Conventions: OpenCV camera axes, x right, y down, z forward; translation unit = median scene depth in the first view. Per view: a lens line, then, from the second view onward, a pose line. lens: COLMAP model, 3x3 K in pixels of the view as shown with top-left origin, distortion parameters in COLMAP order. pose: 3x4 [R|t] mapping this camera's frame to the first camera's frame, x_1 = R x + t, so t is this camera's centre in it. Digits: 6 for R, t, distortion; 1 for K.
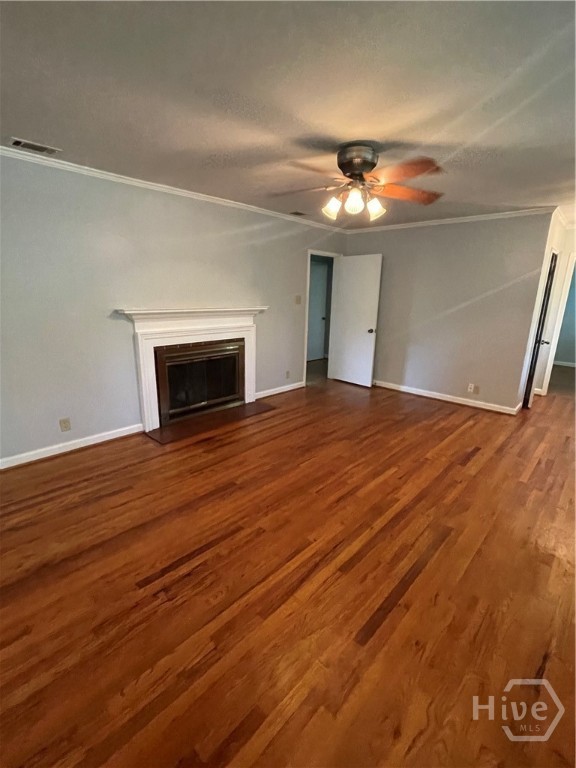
lens RADIAL K [[353.7, 0, 287.9], [0, 353.7, 383.7], [0, 0, 1]] dist [0.000062, 0.000410]
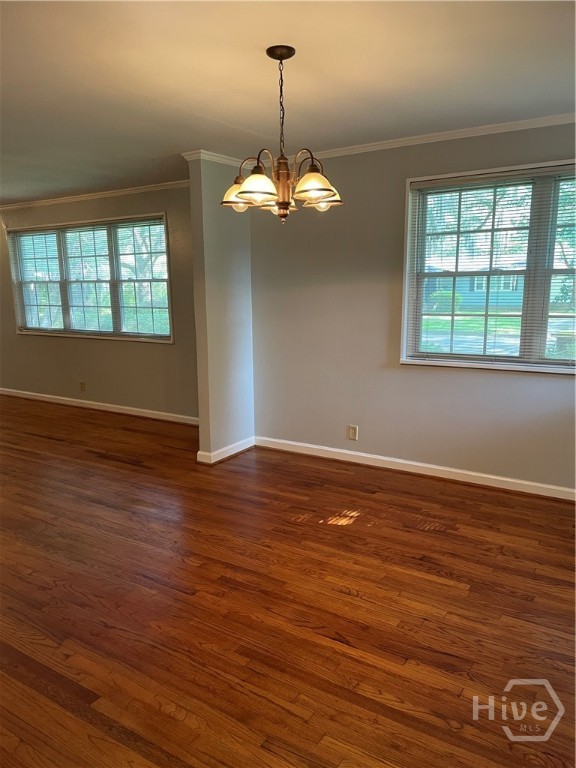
lens RADIAL K [[576.3, 0, 284.2], [0, 576.3, 395.9], [0, 0, 1]] dist [0.062320, -0.004695]
pose [[-0.168841, -0.204572, 0.964180, -1.659015], [0.256861, 0.935290, 0.243422, -0.033445], [-0.951586, 0.288760, -0.105369, -0.012509]]
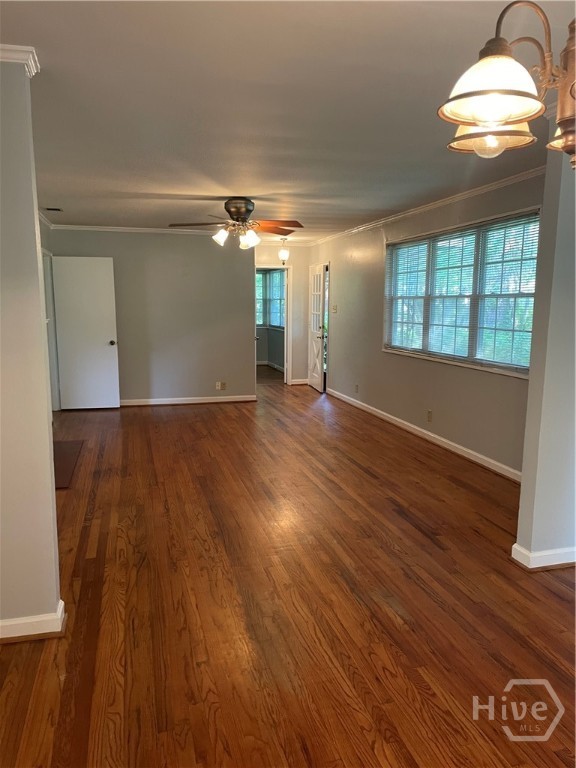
lens RADIAL K [[576.3, 0, 284.2], [0, 576.3, 395.9], [0, 0, 1]] dist [0.062320, -0.004695]
pose [[0.532122, -0.155518, 0.832262, -1.247880], [0.219645, 0.974688, 0.041698, 0.019482], [-0.817681, 0.160614, 0.552811, -0.197165]]
